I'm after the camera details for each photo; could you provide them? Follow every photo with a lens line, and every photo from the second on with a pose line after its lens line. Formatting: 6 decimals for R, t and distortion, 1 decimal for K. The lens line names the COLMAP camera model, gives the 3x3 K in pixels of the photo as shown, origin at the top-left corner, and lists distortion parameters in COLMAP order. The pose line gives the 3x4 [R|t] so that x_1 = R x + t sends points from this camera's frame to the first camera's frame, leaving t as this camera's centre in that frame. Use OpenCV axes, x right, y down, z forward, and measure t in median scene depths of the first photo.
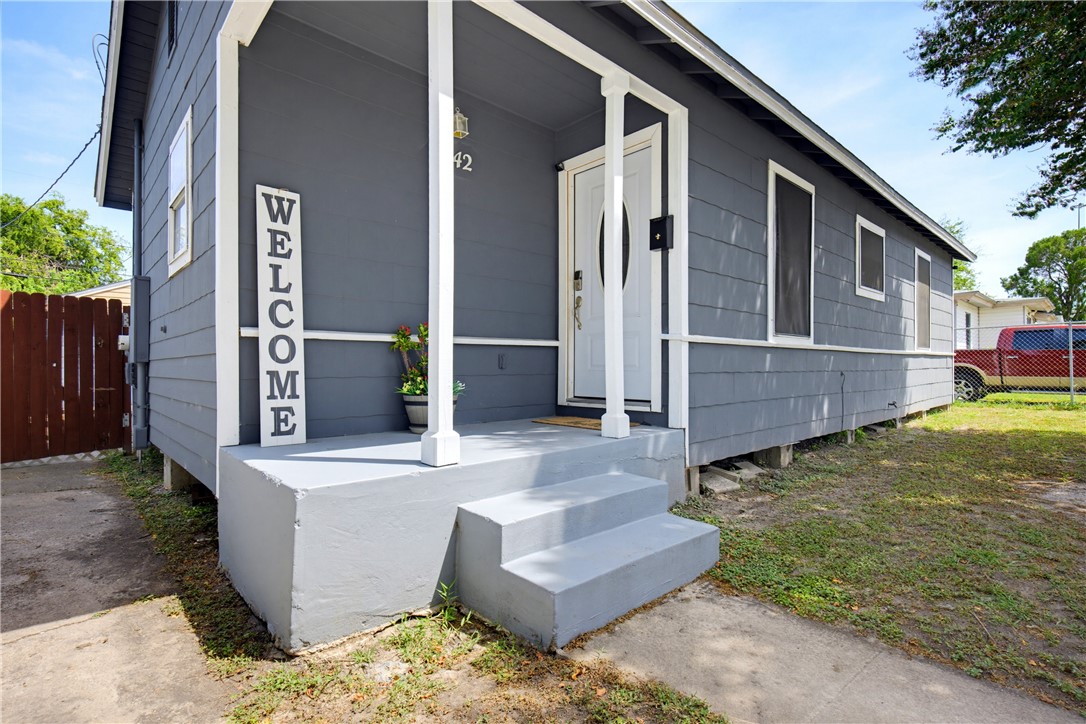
lens RADIAL K [[506.1, 0, 536.2], [0, 506.1, 361.2], [0, 0, 1]] dist [-0.001298, -0.000661]
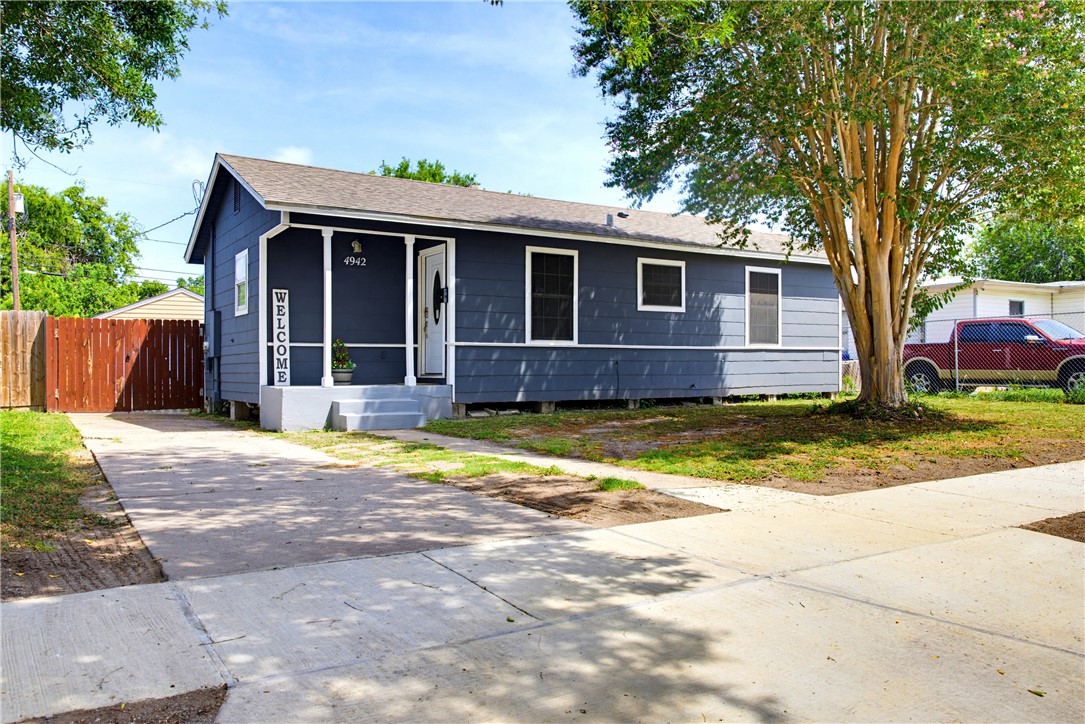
lens RADIAL K [[820.5, 0, 543.7], [0, 820.5, 357.8], [0, 0, 1]] dist [-0.047567, 0.000100]
pose [[0.983396, -0.003730, -0.181436, 1.291123], [0.003115, 0.999988, -0.003674, 0.028514], [0.181447, 0.003048, 0.983396, -2.351844]]
